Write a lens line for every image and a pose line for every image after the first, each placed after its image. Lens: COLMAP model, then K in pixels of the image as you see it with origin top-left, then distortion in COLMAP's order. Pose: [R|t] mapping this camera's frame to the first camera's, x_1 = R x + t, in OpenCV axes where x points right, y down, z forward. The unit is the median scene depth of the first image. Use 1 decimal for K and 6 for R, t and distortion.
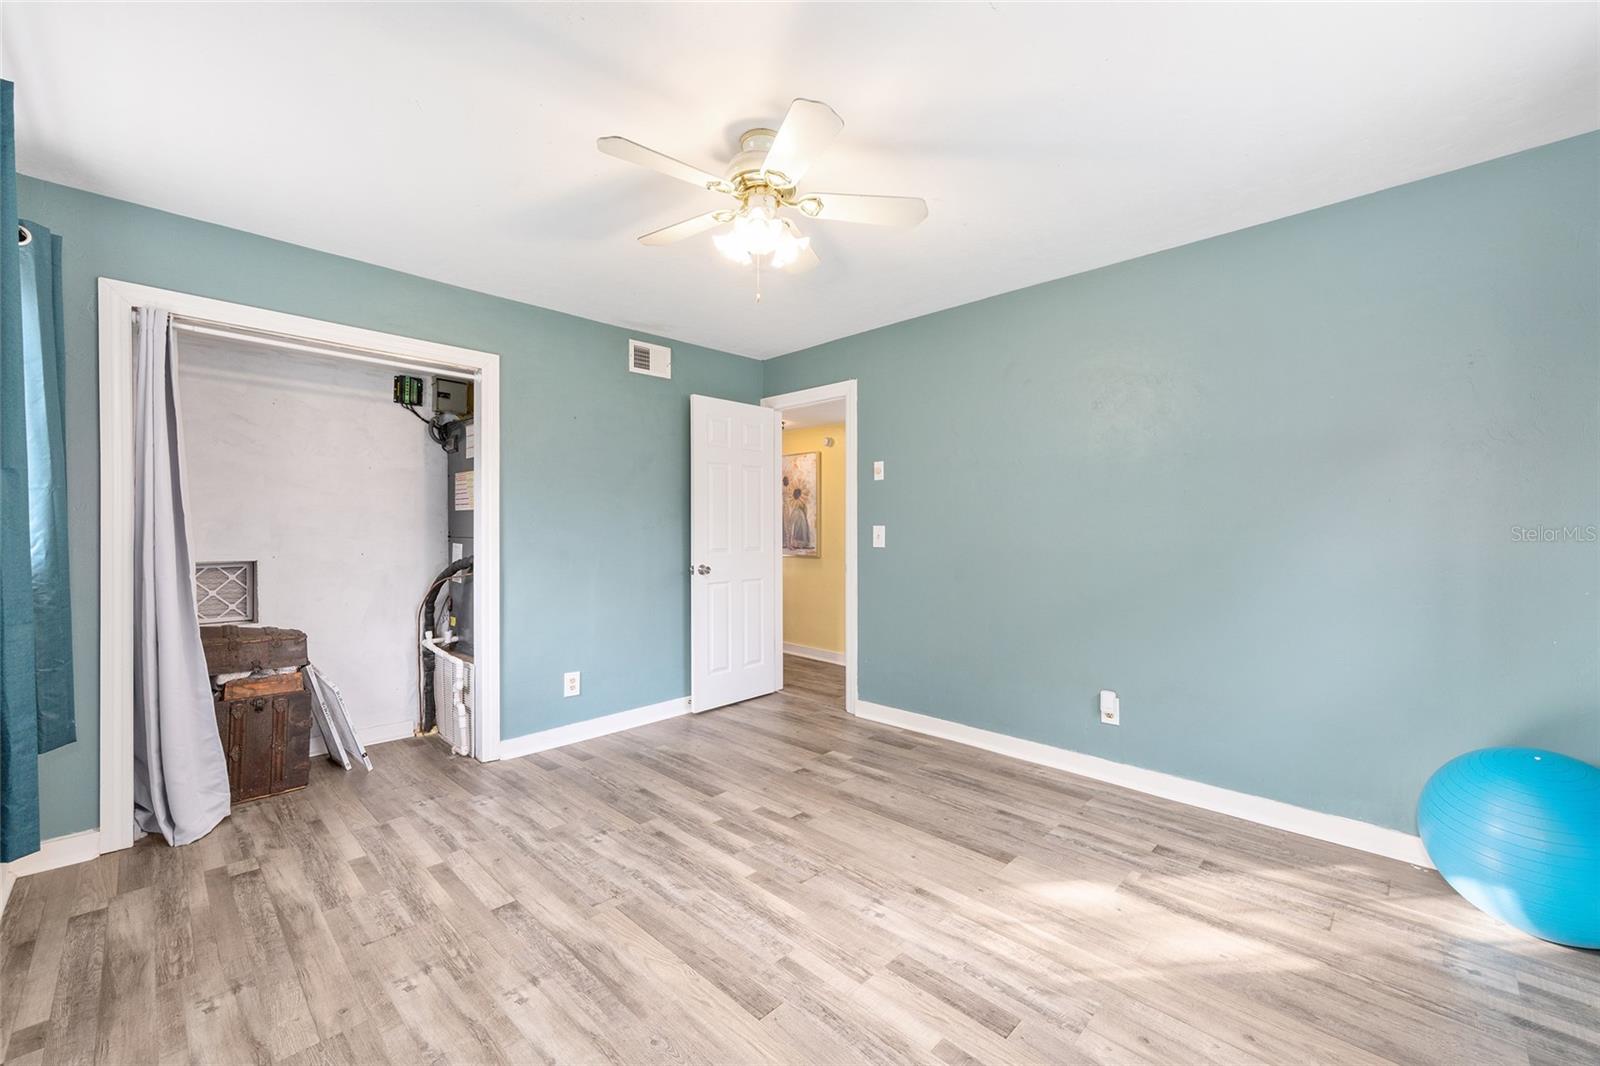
lens RADIAL K [[642.0, 0, 803.7], [0, 642.0, 529.2], [0, 0, 1]] dist [-0.000488, 0.000622]
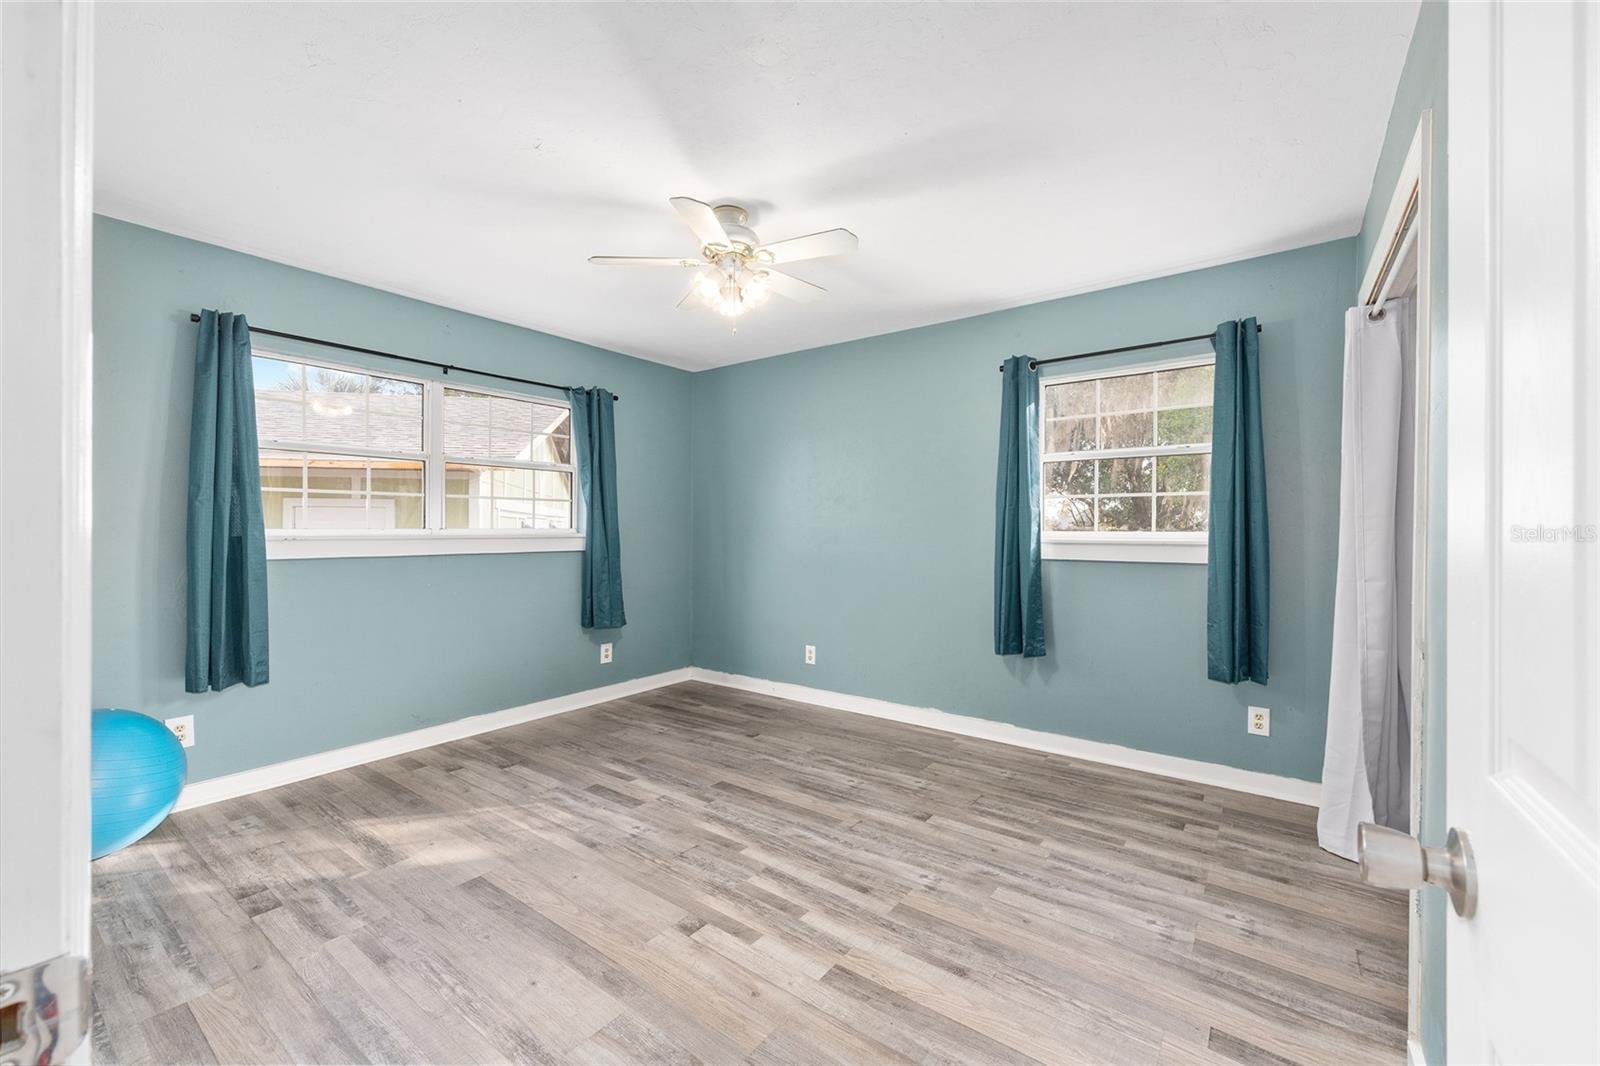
lens RADIAL K [[642.0, 0, 803.7], [0, 642.0, 529.2], [0, 0, 1]] dist [-0.000488, 0.000622]
pose [[-0.990923, 0.001102, -0.134424, -0.038372], [0.000956, 0.999999, 0.001149, -0.002368], [0.134425, 0.001010, -0.990923, 2.104405]]
